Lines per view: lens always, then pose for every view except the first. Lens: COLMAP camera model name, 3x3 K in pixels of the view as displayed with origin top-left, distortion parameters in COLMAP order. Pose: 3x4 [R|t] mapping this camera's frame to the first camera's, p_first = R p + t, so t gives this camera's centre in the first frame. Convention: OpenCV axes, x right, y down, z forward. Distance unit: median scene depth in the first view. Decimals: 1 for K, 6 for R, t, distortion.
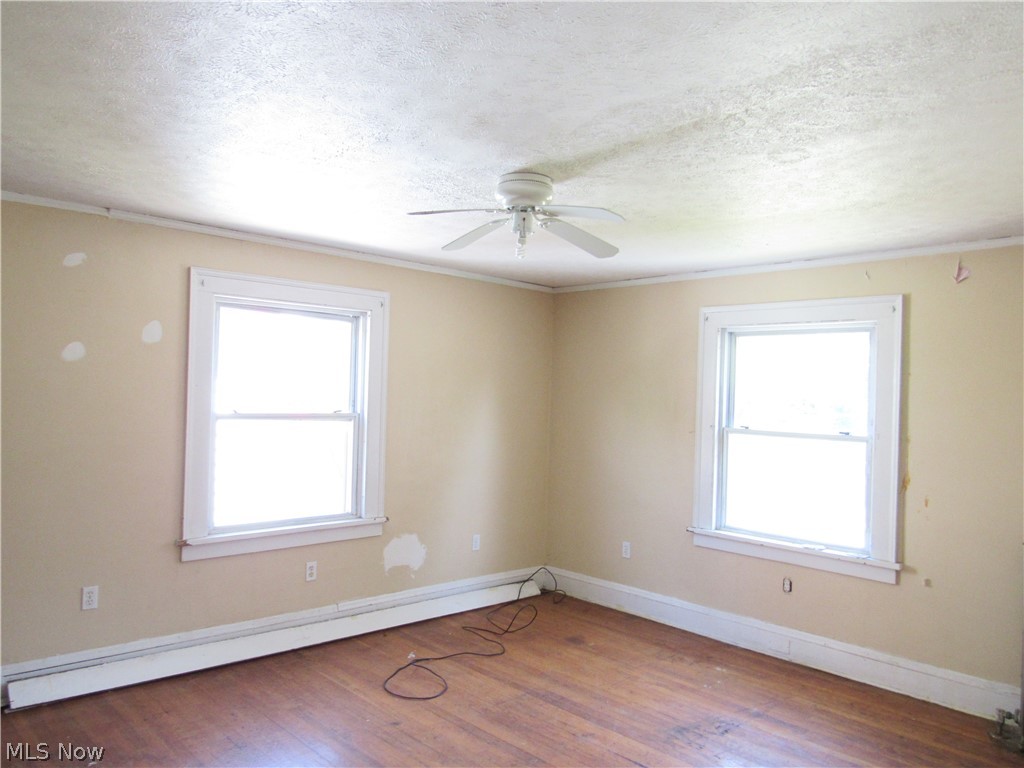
lens RADIAL K [[732.1, 0, 502.3], [0, 732.1, 386.1], [0, 0, 1]] dist [-0.028861, 0.002458]
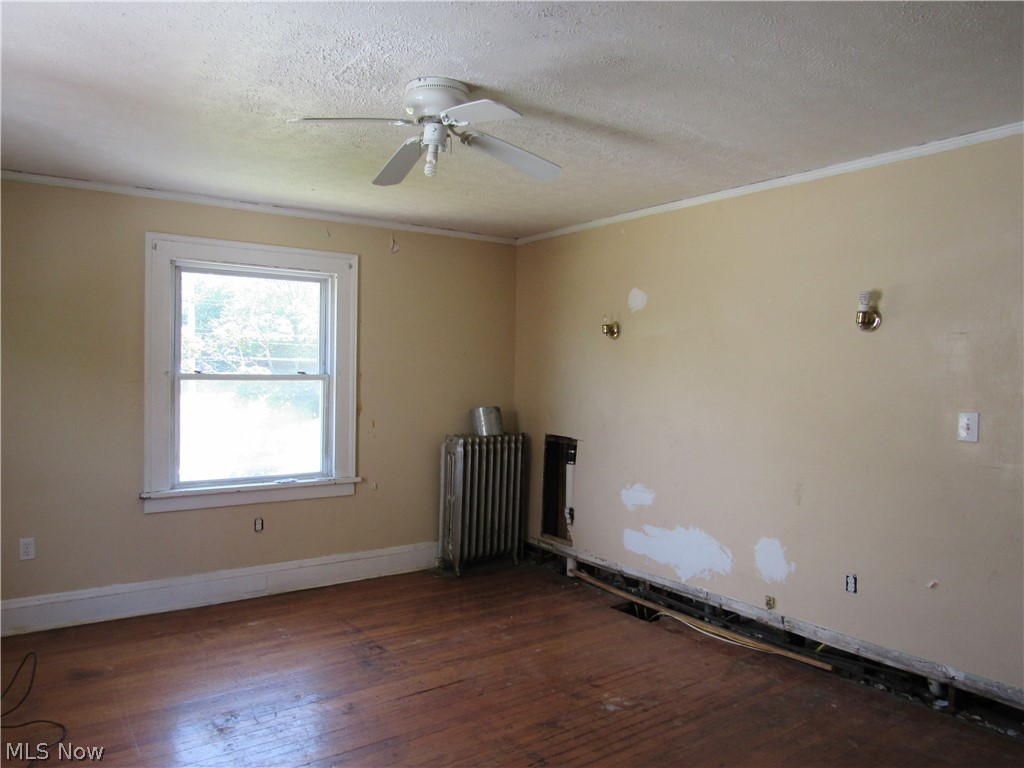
lens RADIAL K [[732.1, 0, 502.3], [0, 732.1, 386.1], [0, 0, 1]] dist [-0.028861, 0.002458]
pose [[0.139498, -0.056191, 0.988627, -0.648642], [-0.020503, 0.998011, 0.059617, 0.014248], [-0.990010, -0.028586, 0.138069, 0.610473]]
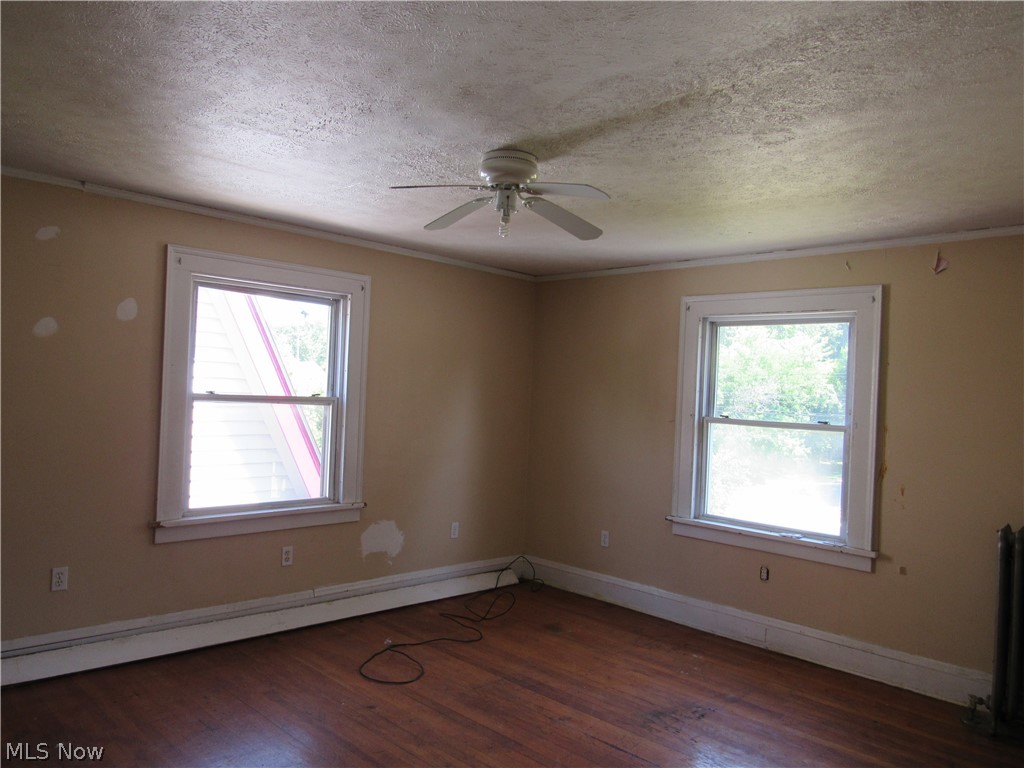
lens RADIAL K [[732.1, 0, 502.3], [0, 732.1, 386.1], [0, 0, 1]] dist [-0.028861, 0.002458]
pose [[0.999539, 0.013615, 0.027131, -0.000929], [-0.013735, 0.999897, 0.004228, 0.018046], [-0.027070, -0.004599, 0.999623, 0.006601]]
